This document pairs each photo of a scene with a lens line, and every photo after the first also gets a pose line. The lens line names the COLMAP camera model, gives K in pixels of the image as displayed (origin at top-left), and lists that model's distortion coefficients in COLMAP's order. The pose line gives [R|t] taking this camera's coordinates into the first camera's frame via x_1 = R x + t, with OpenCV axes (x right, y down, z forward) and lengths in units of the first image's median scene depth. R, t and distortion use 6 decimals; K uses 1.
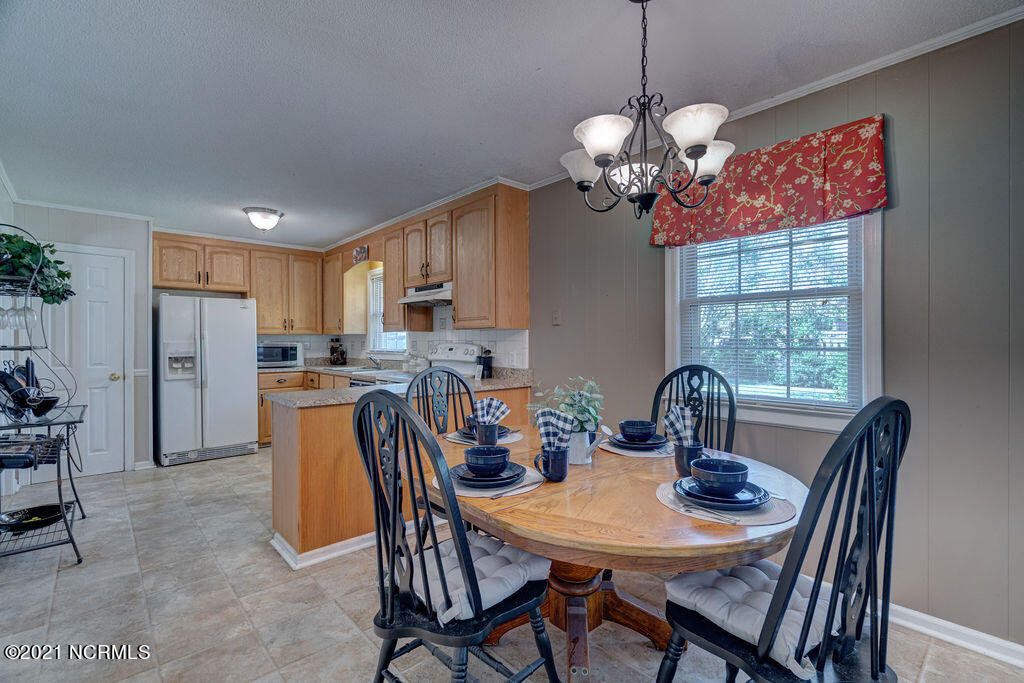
lens RADIAL K [[469.0, 0, 512.0], [0, 469.0, 341.5], [0, 0, 1]] dist [-0.006064, 0.000410]
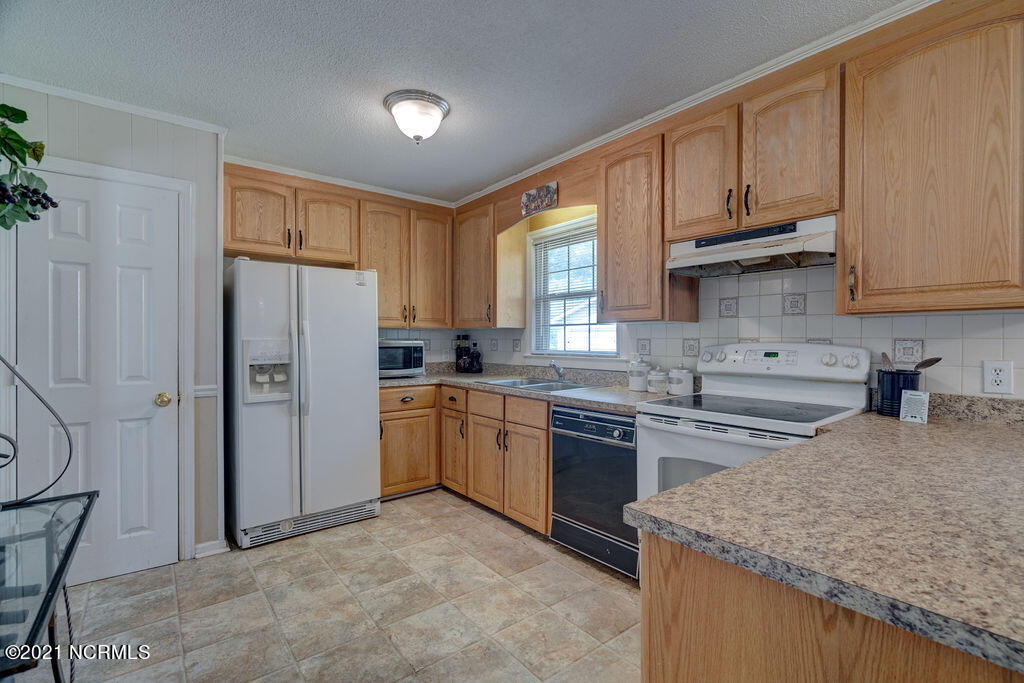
lens RADIAL K [[469.0, 0, 512.0], [0, 469.0, 341.5], [0, 0, 1]] dist [-0.006064, 0.000410]
pose [[0.997847, 0.003158, -0.065504, -0.365713], [-0.002883, 0.999987, 0.004282, 0.000445], [0.065516, -0.004084, 0.997843, 0.432161]]
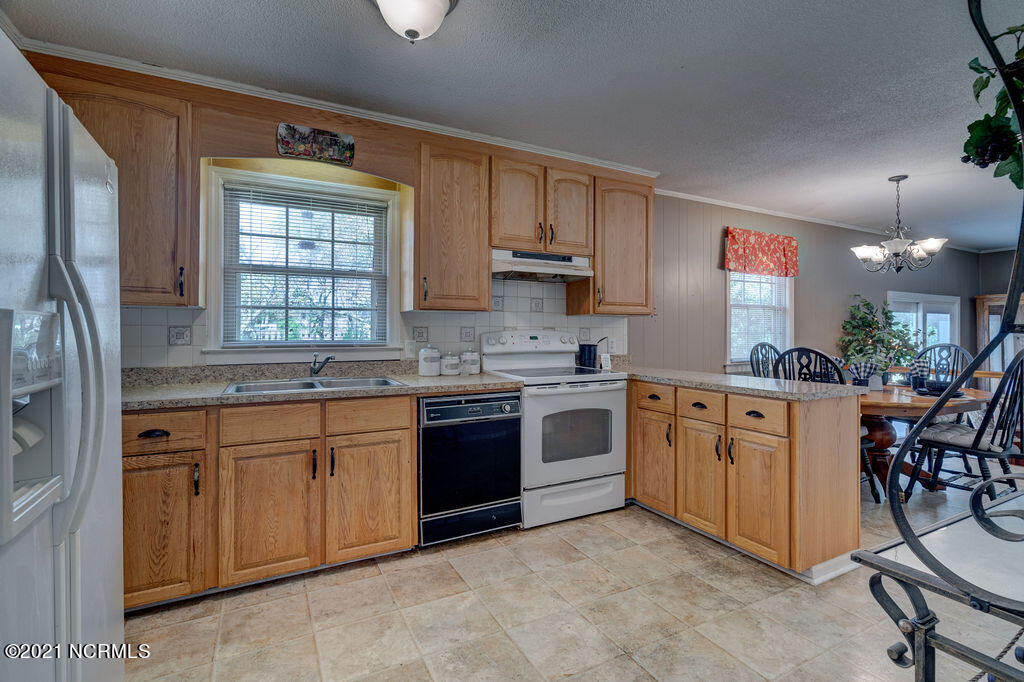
lens RADIAL K [[467.5, 0, 521.9], [0, 467.5, 330.2], [0, 0, 1]] dist [-0.003088, 0.000155]
pose [[0.243056, 0.009510, 0.969966, -0.846430], [0.000624, 0.999950, -0.009961, 0.010858], [-0.970012, 0.003027, 0.243037, 0.784658]]
